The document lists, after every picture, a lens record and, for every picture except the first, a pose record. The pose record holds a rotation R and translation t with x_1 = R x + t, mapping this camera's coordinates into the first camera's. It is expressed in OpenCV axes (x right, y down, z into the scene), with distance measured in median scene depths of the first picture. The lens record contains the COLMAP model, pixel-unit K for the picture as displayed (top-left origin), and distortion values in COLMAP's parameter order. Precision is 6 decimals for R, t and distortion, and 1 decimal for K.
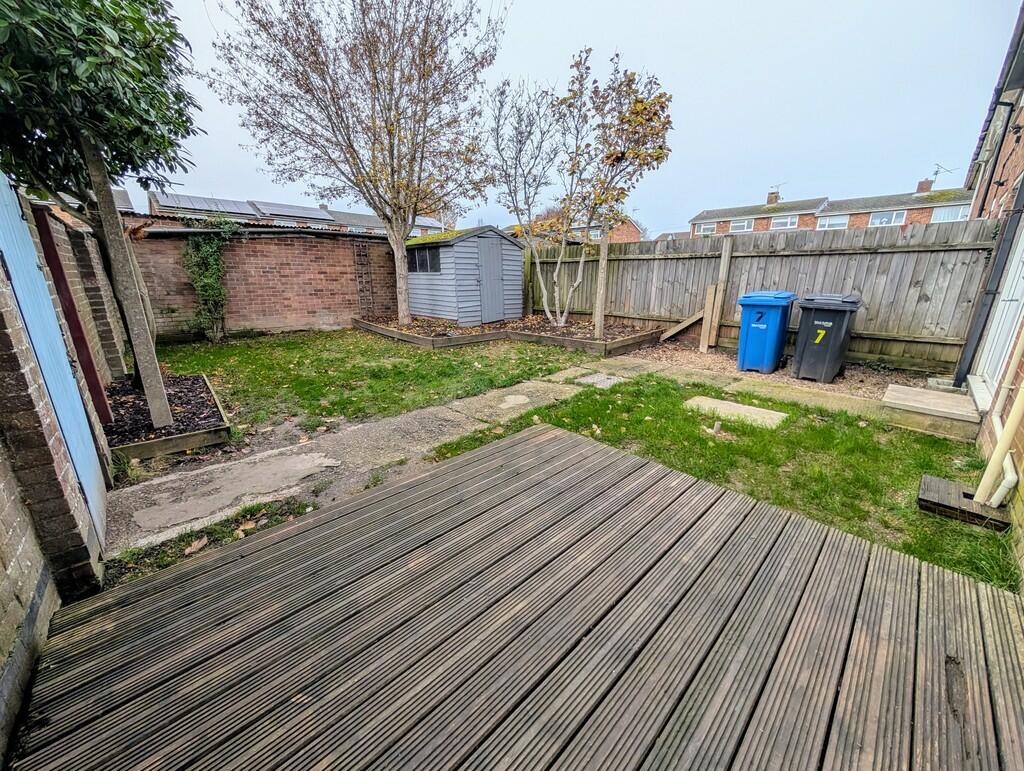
lens RADIAL K [[387.3, 0, 513.7], [0, 387.3, 385.0], [0, 0, 1]] dist [0.000036, 0.000053]
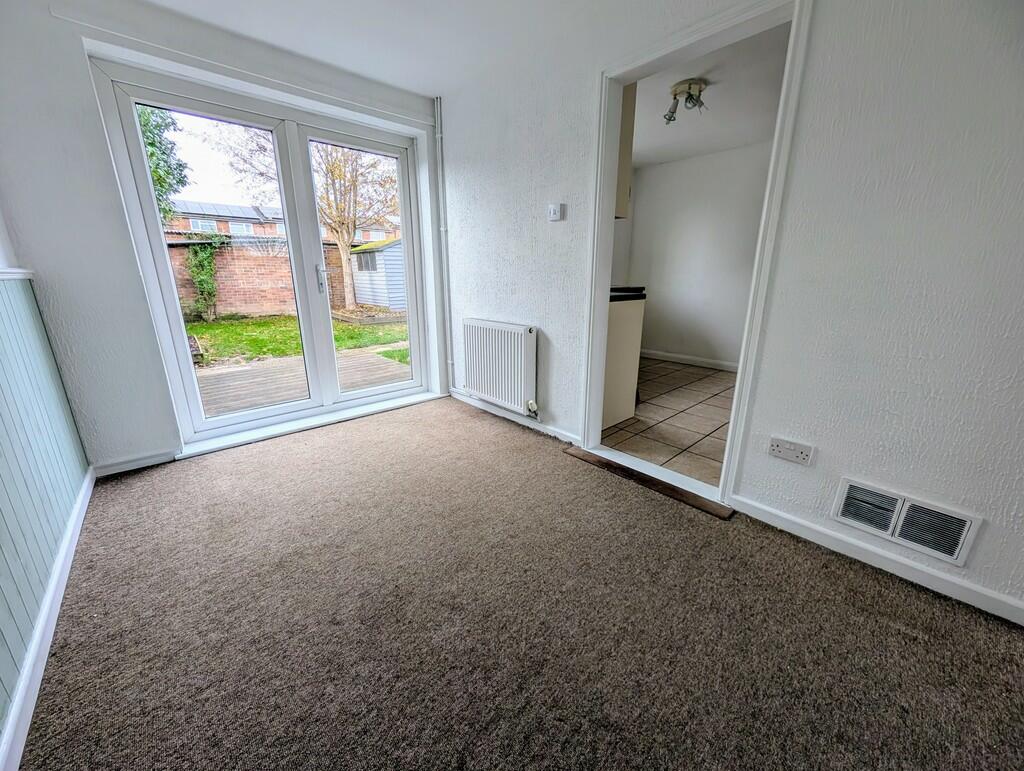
lens RADIAL K [[387.3, 0, 511.4], [0, 387.3, 383.9], [0, 0, 1]] dist [0.000036, 0.000053]
pose [[0.999705, 0.003099, -0.024098, 0.345514], [-0.003092, 0.999995, 0.000329, 0.107384], [0.024099, -0.000254, 0.999710, -0.358930]]
